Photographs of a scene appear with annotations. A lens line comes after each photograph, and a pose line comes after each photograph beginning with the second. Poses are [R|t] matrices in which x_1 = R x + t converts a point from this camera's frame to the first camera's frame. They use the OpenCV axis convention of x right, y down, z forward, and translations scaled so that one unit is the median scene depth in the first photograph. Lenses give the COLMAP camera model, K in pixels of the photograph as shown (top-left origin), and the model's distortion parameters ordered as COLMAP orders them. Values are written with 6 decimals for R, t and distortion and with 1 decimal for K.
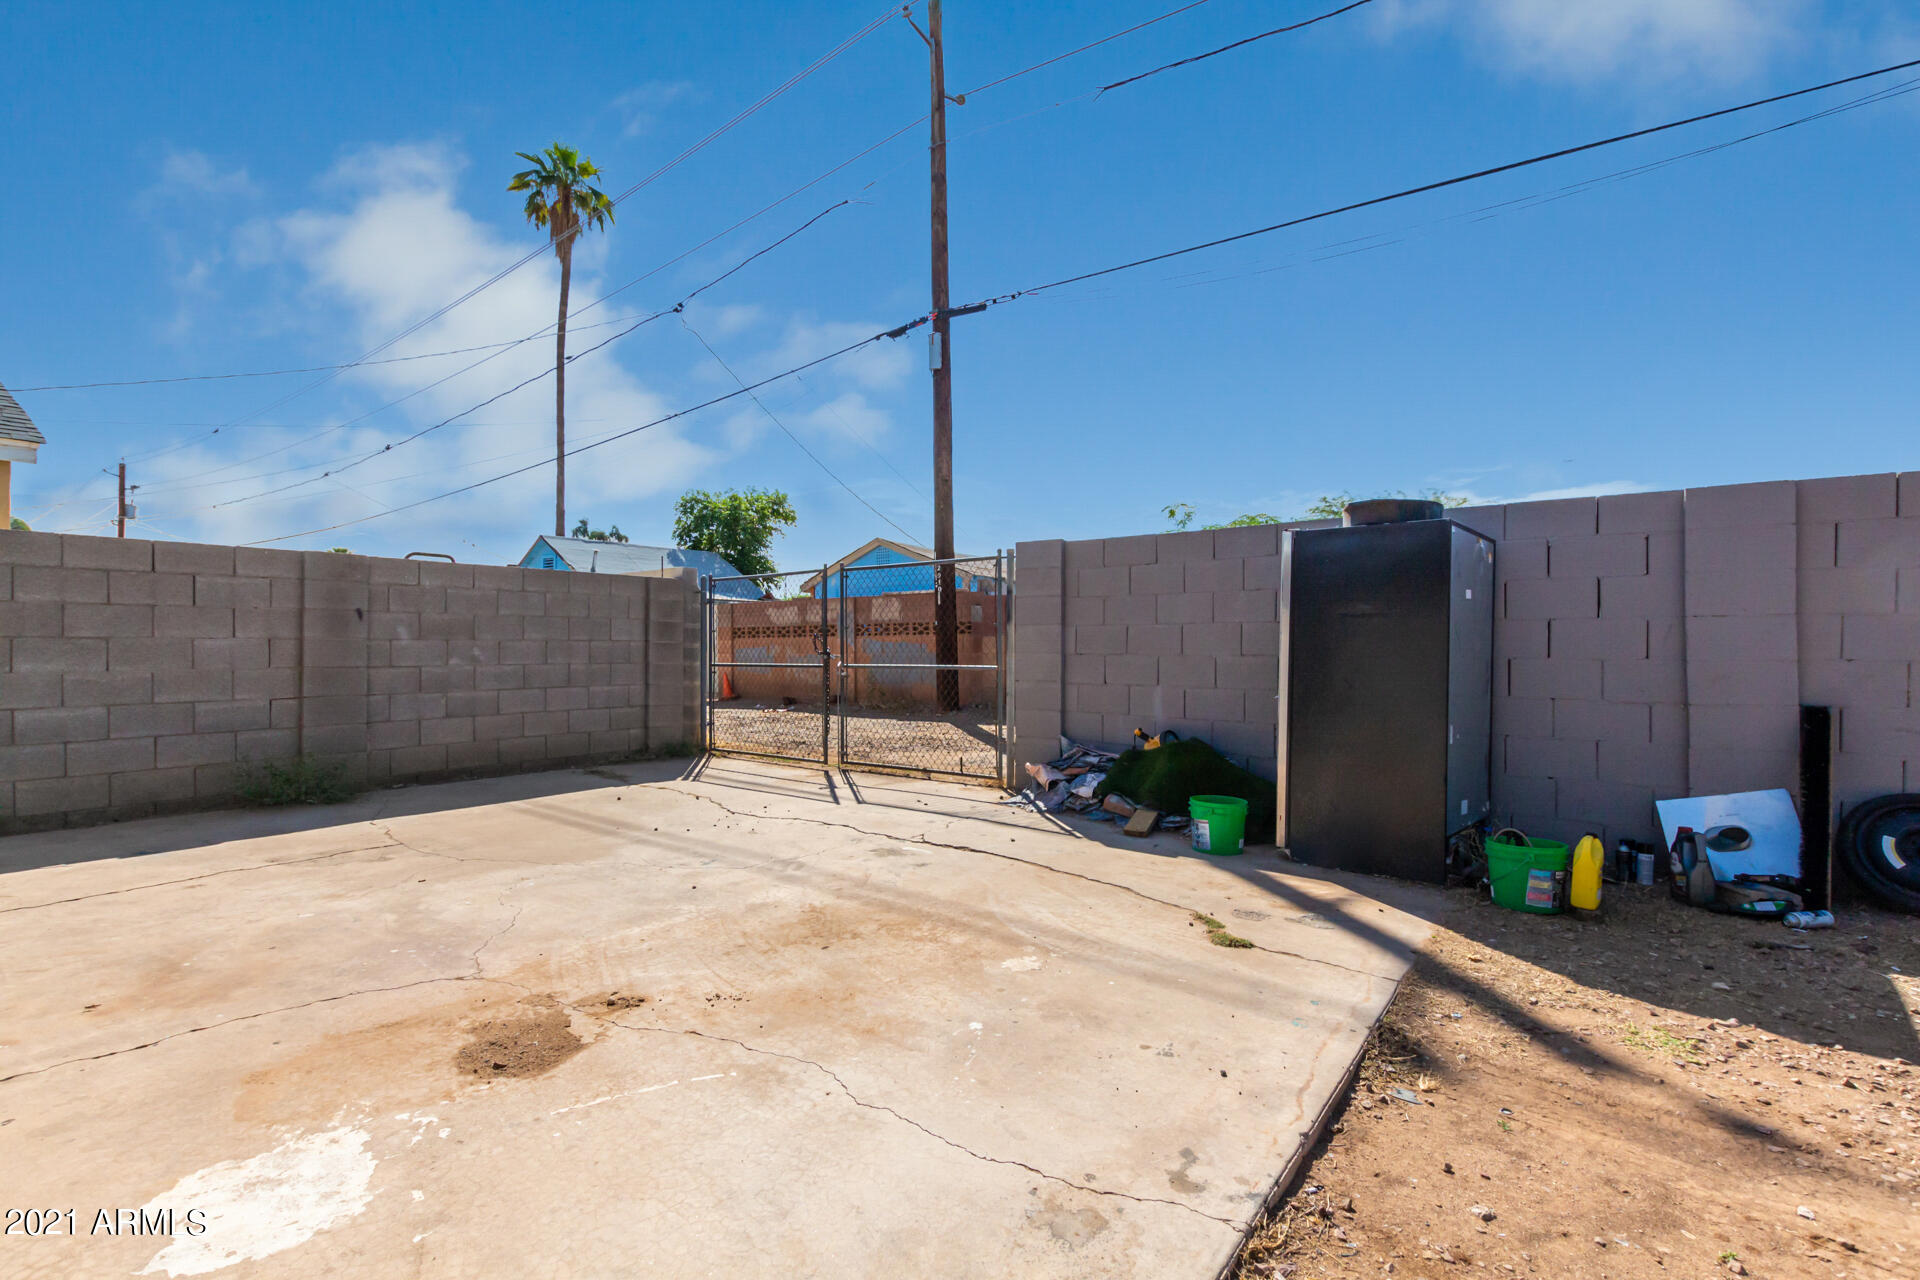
lens RADIAL K [[870.9, 0, 961.1], [0, 870.9, 649.7], [0, 0, 1]] dist [0.002988, -0.000134]
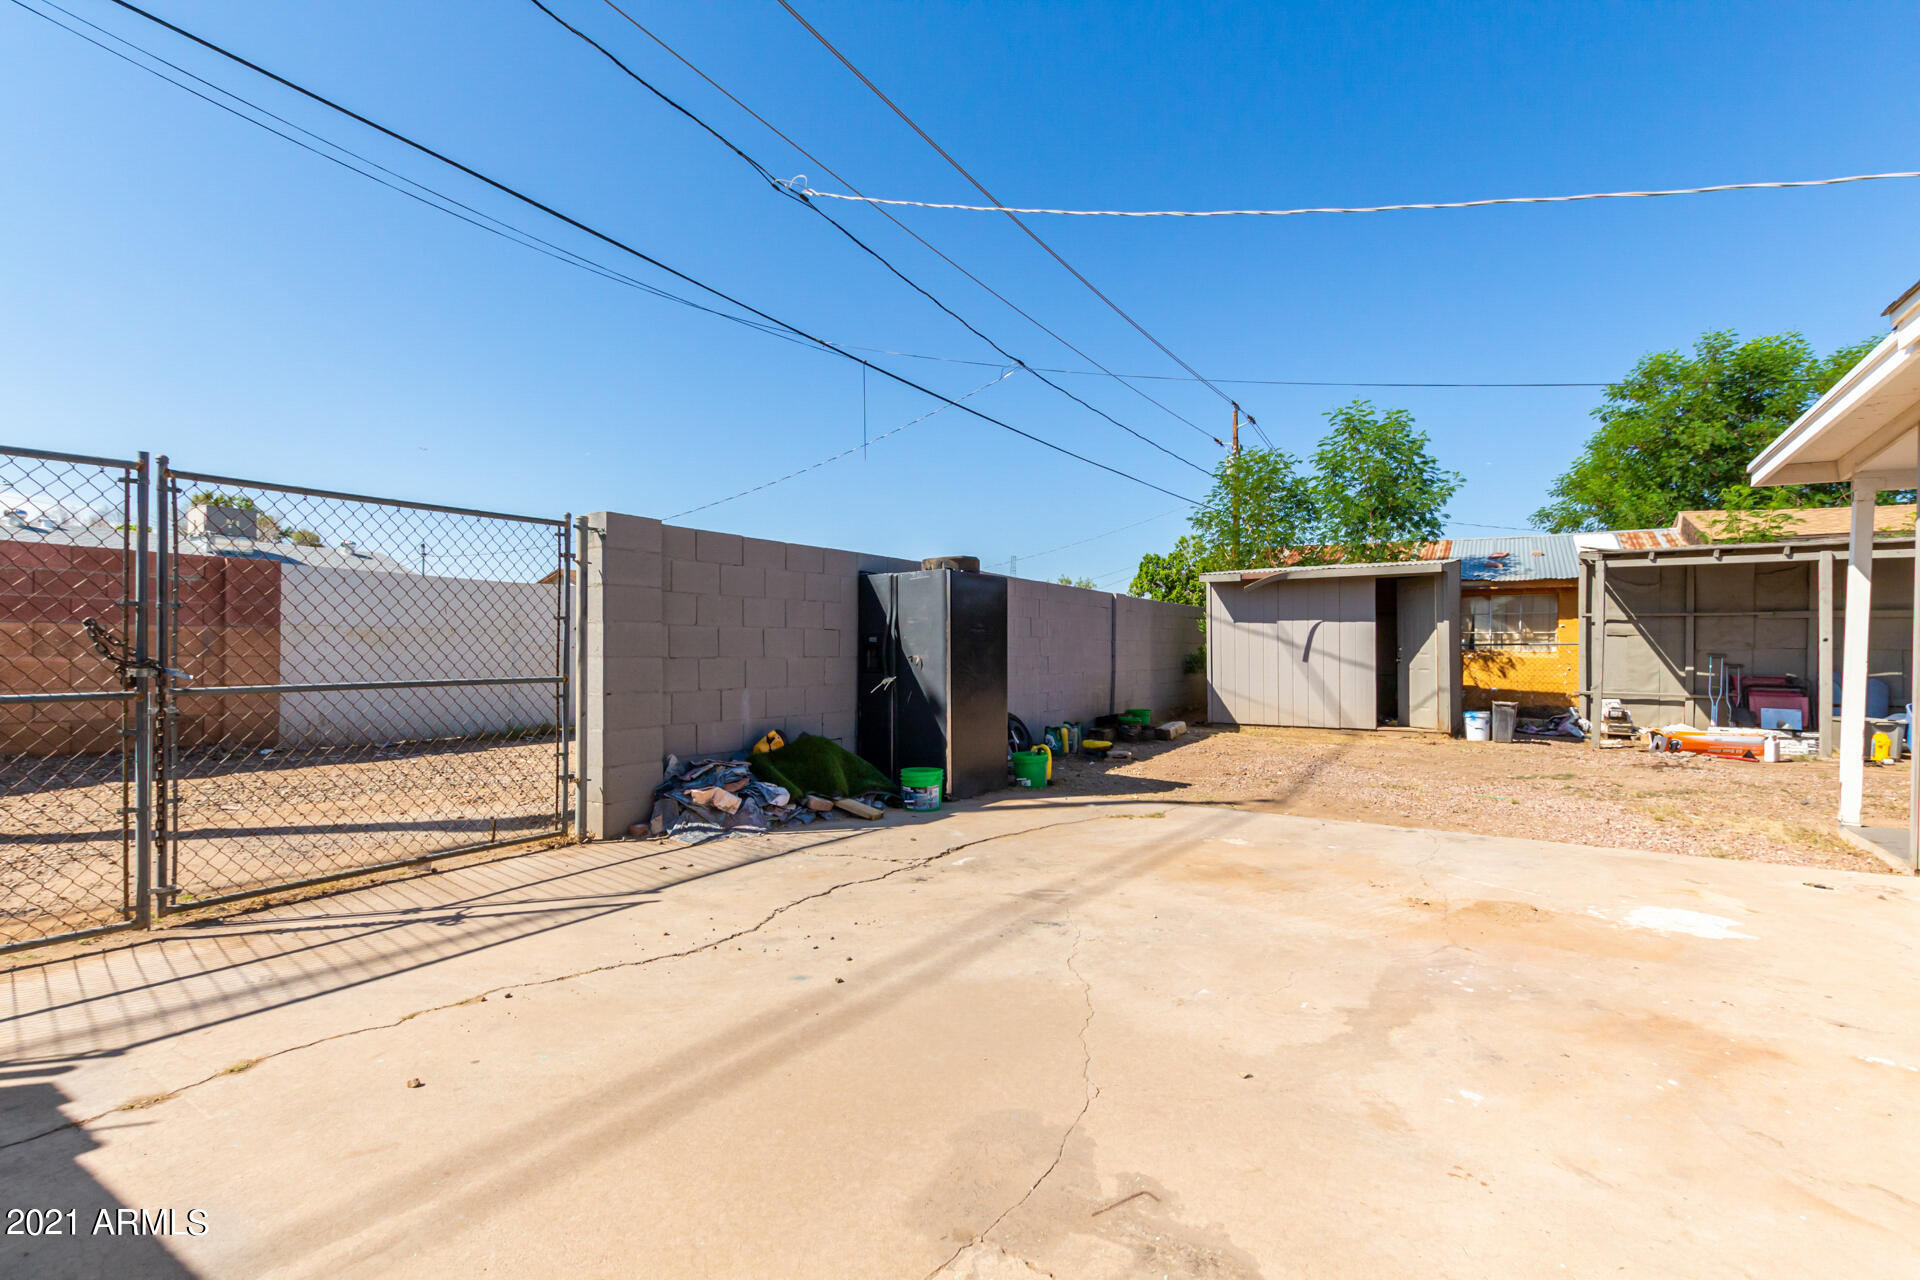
lens RADIAL K [[870.9, 0, 961.1], [0, 870.9, 649.7], [0, 0, 1]] dist [0.002988, -0.000134]
pose [[-0.078103, -0.003209, 0.996940, -1.334273], [-0.006781, 0.999973, 0.002688, -0.013691], [-0.996922, -0.006550, -0.078123, 1.406722]]
